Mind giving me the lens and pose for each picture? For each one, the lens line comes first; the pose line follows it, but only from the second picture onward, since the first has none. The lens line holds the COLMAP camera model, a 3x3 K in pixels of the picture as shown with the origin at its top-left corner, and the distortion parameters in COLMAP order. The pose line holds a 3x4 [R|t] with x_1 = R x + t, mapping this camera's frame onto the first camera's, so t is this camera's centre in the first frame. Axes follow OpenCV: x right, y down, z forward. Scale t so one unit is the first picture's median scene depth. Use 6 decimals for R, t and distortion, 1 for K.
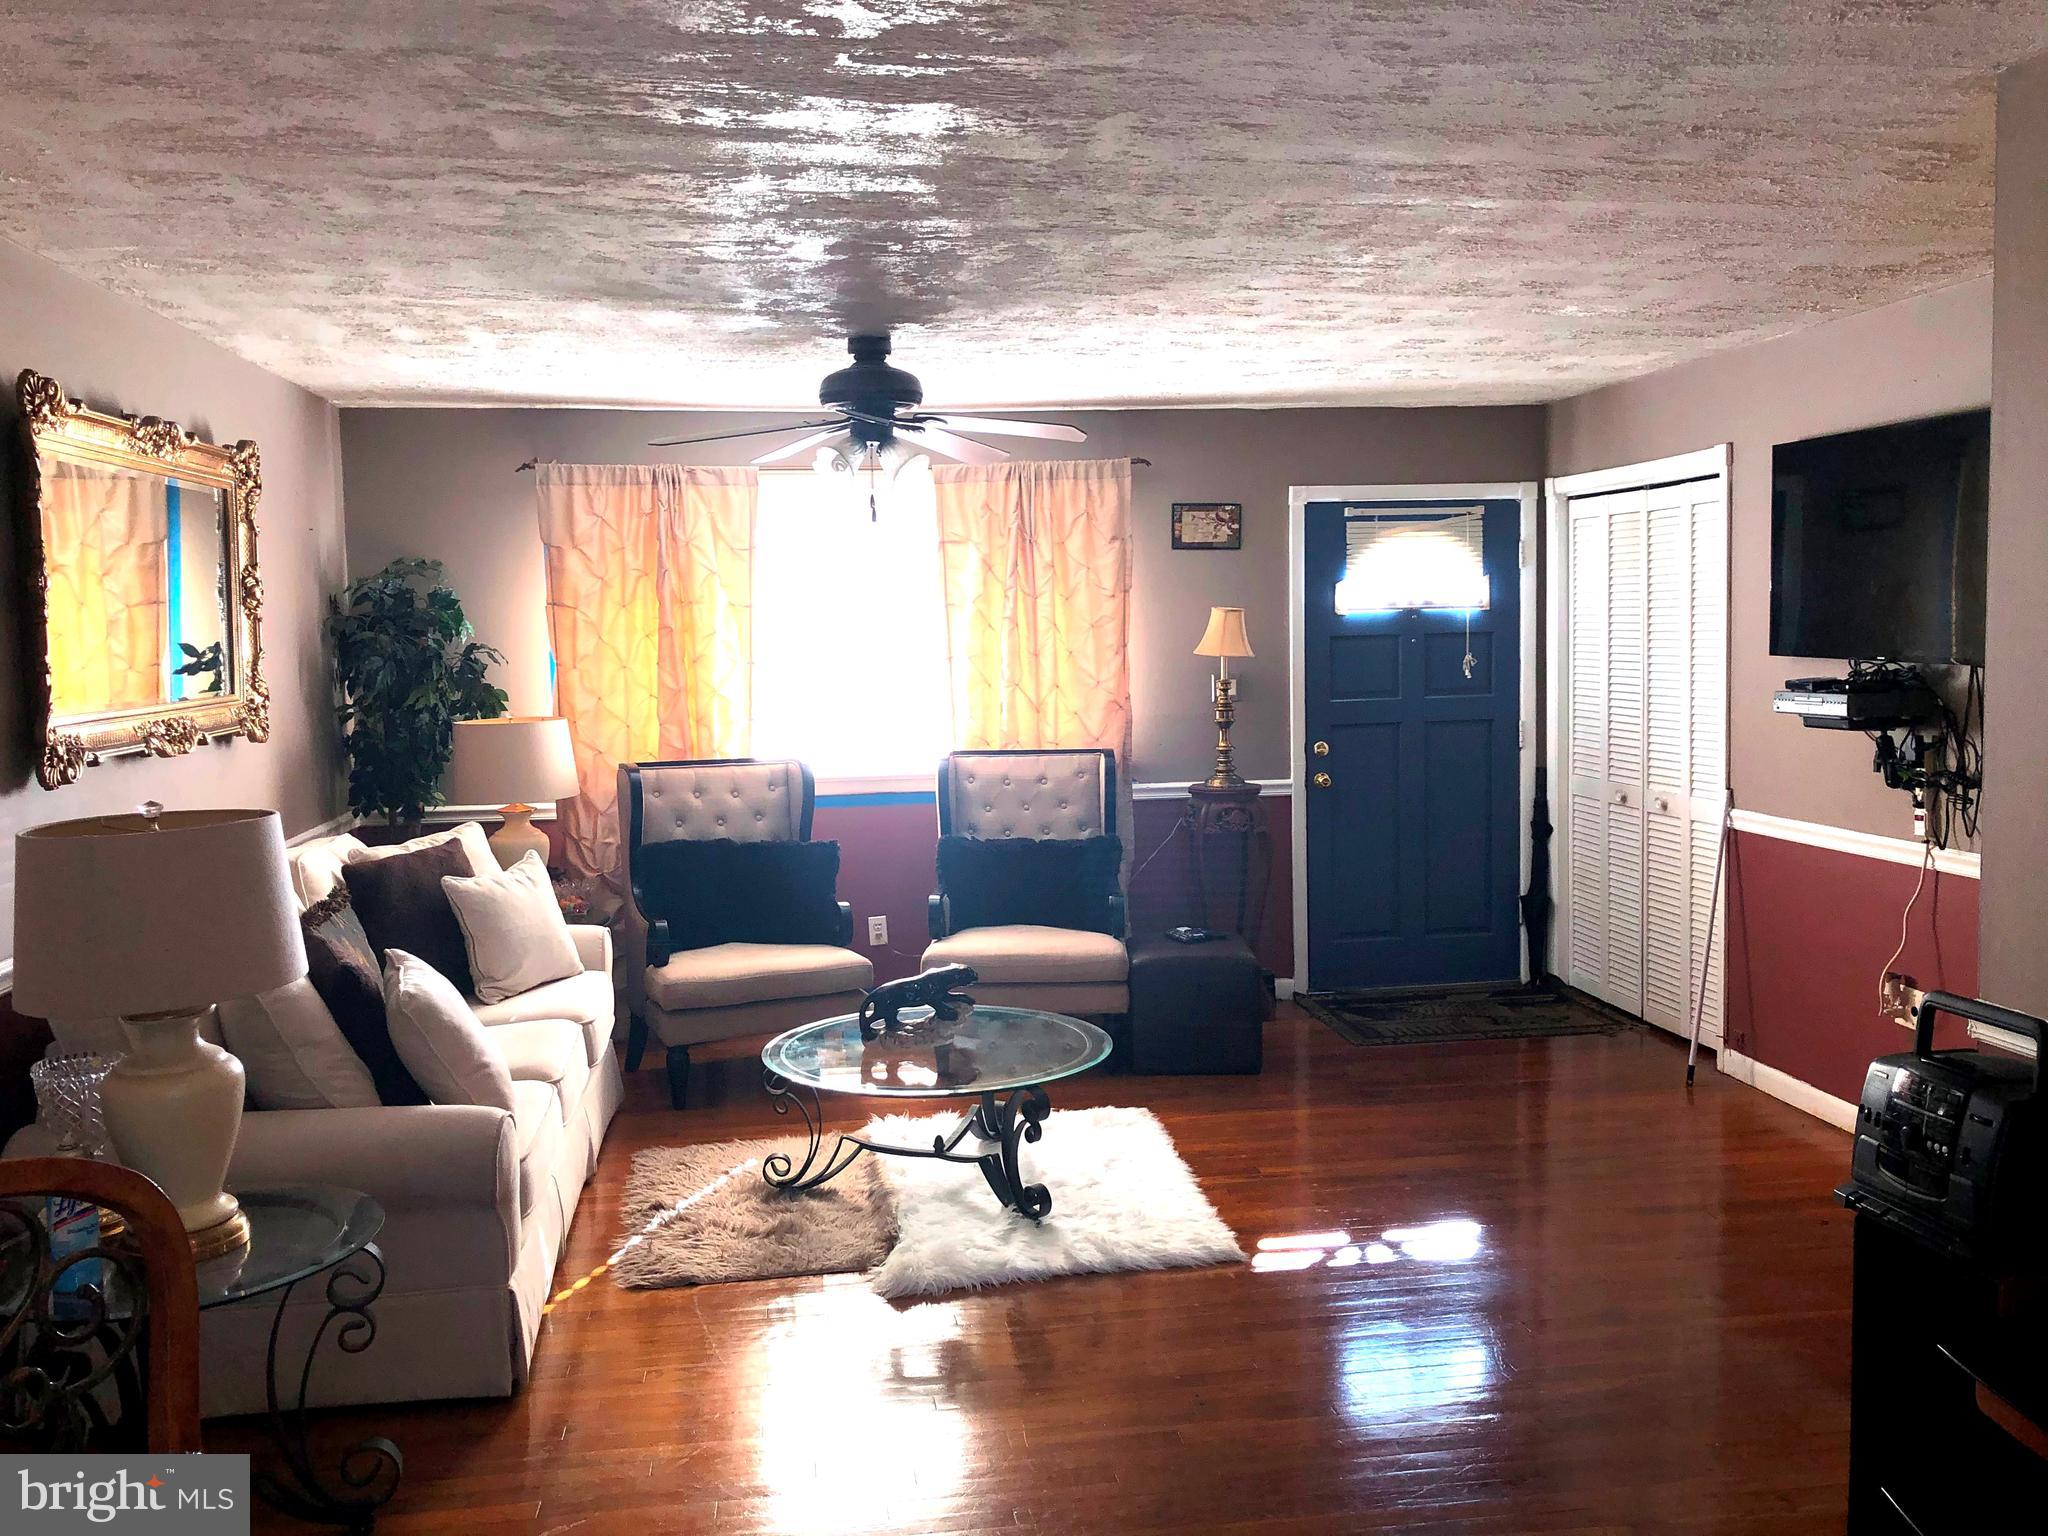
lens RADIAL K [[1698.8, 0, 1009.5], [0, 1698.8, 780.2], [0, 0, 1]] dist [0.077230, -0.063359]
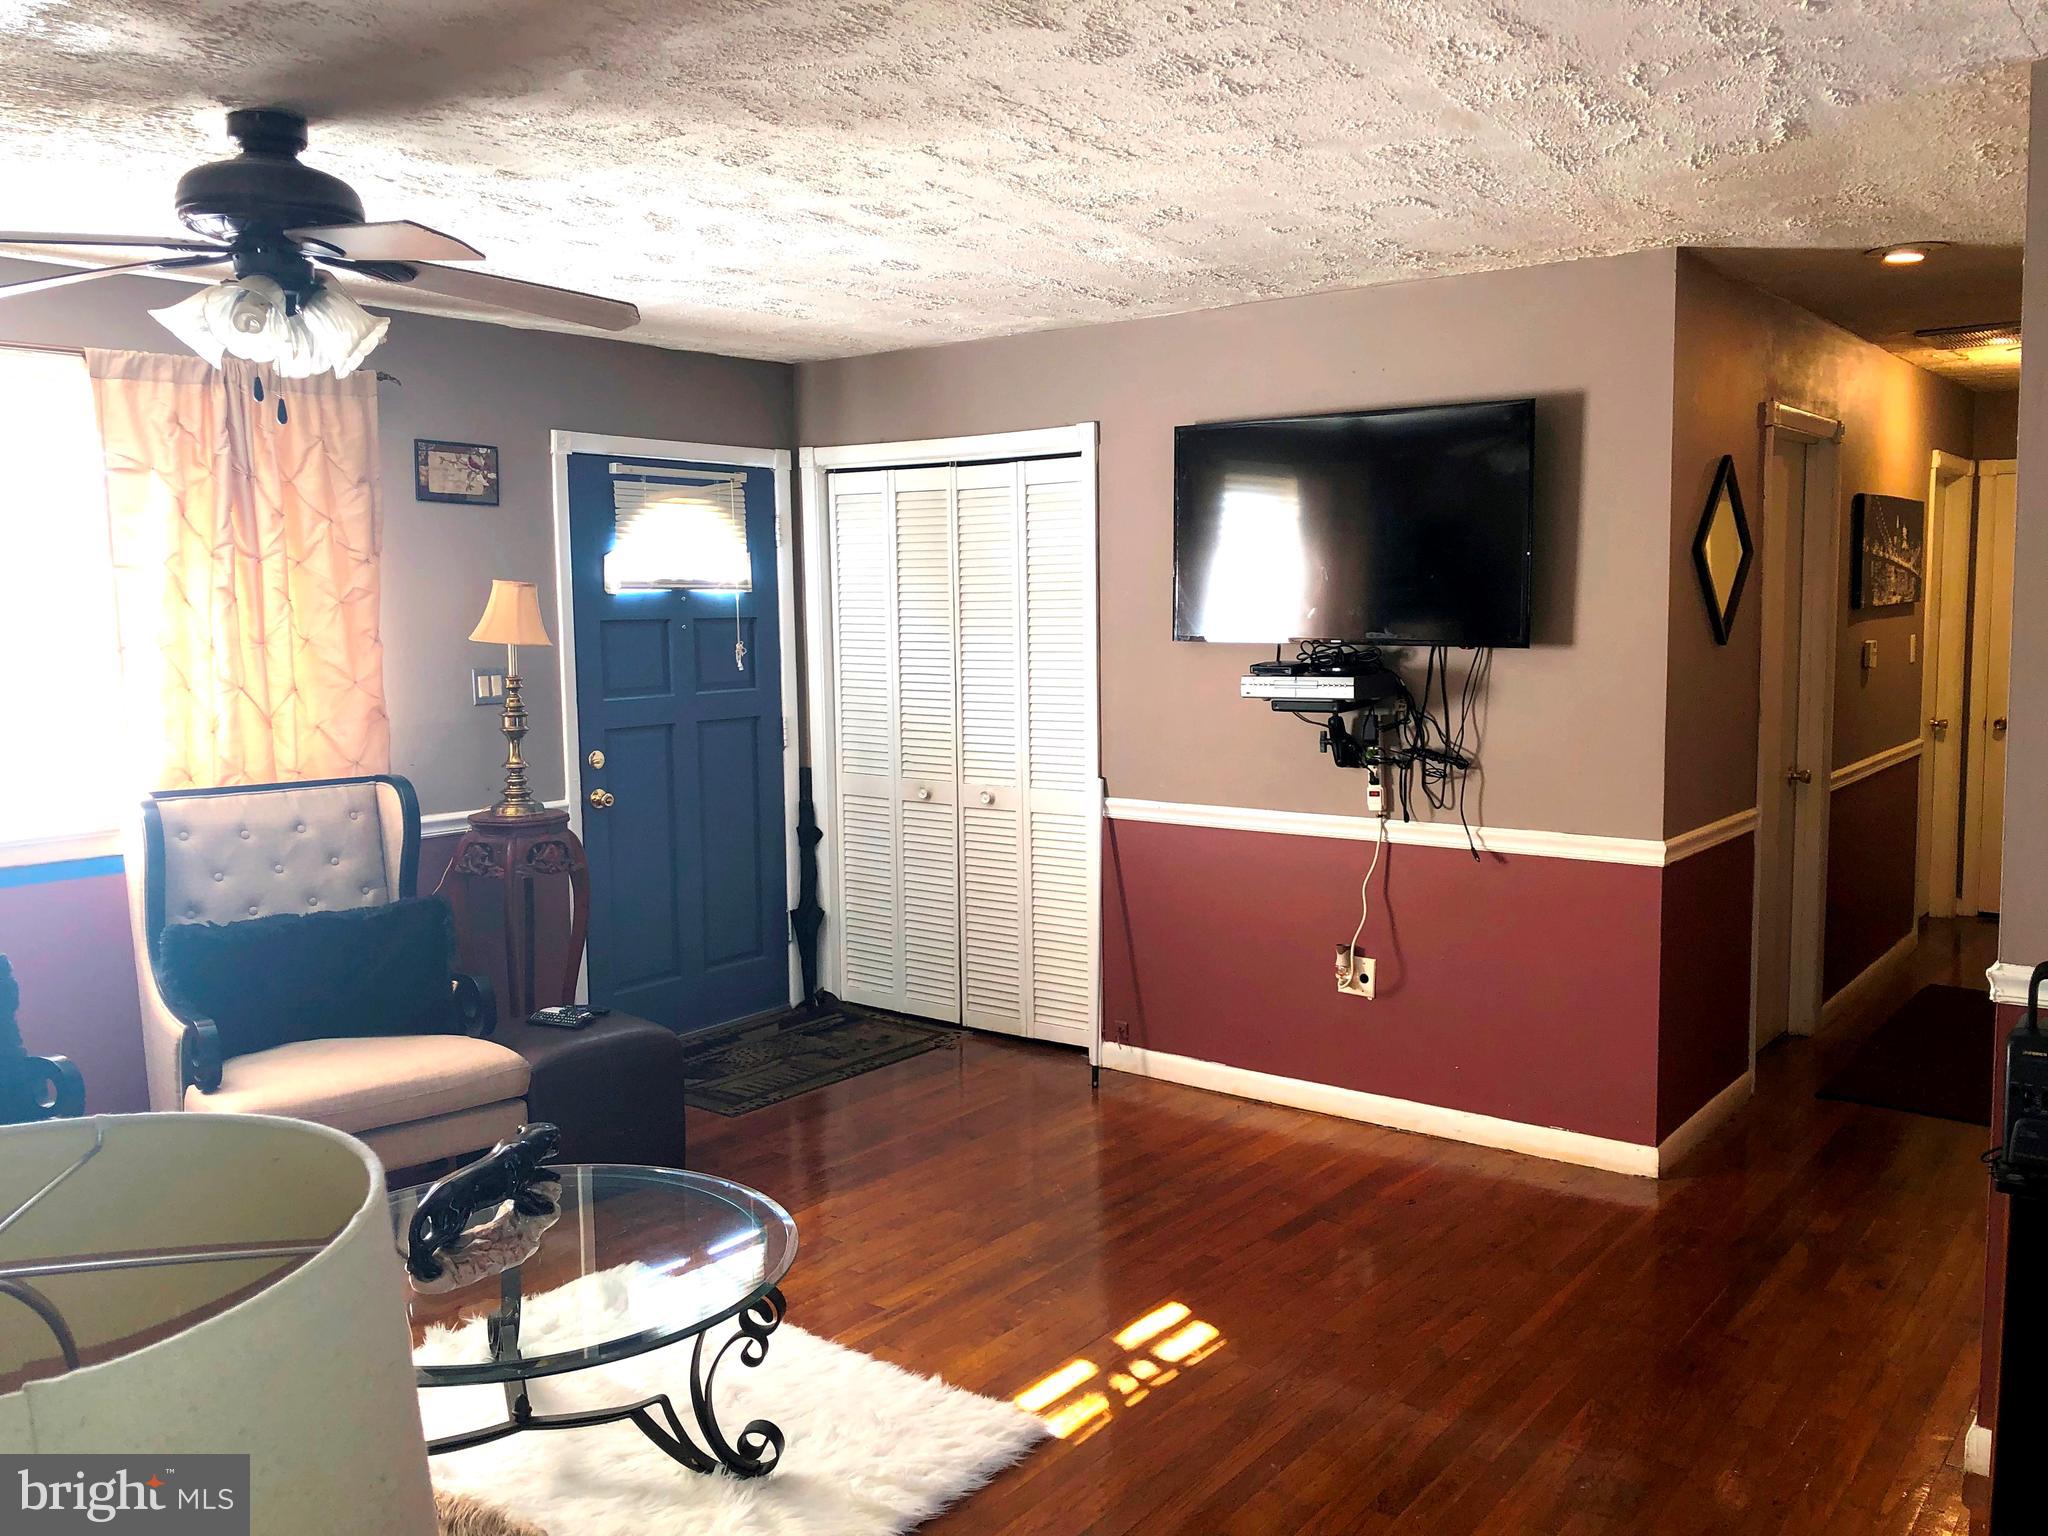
lens RADIAL K [[1698.8, 0, 1012.4], [0, 1698.8, 769.4], [0, 0, 1]] dist [0.077230, -0.063359]
pose [[0.717638, -0.058225, 0.693978, -0.253348], [0.059520, 0.997981, 0.022181, -0.021116], [-0.693868, 0.025388, 0.719654, 0.297400]]
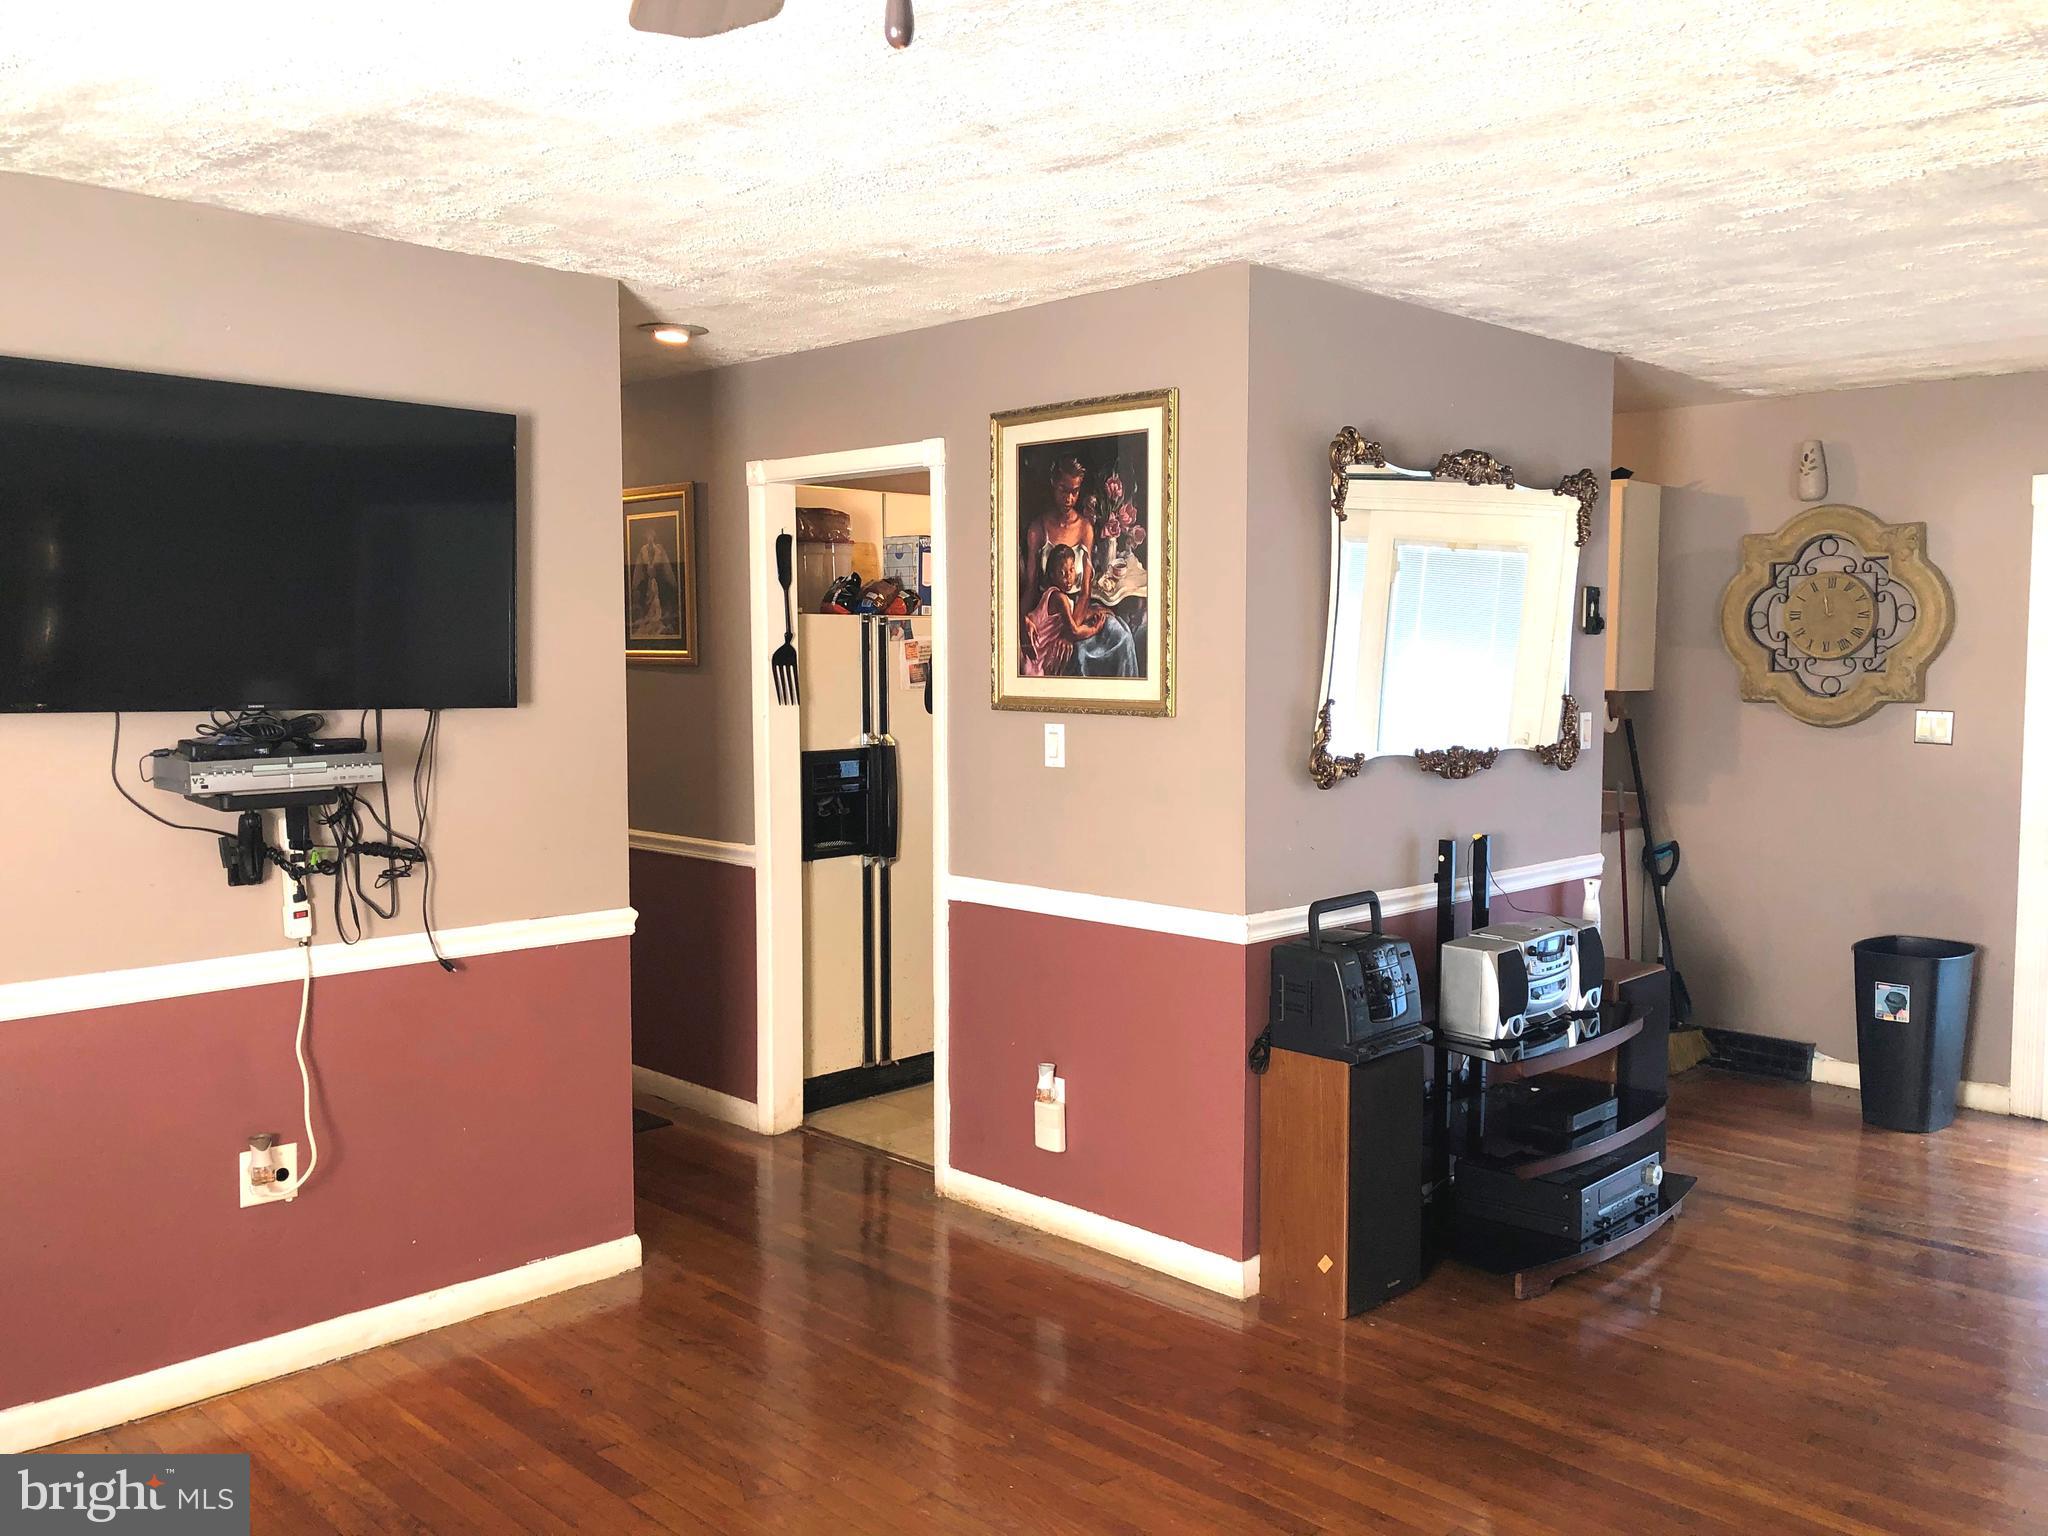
lens RADIAL K [[1698.8, 0, 1019.5], [0, 1698.8, 771.3], [0, 0, 1]] dist [0.077230, -0.063359]
pose [[-0.590275, -0.036035, 0.806397, -0.196872], [0.090808, 0.989697, 0.110696, -0.069852], [-0.802078, 0.138569, -0.580921, 0.858144]]
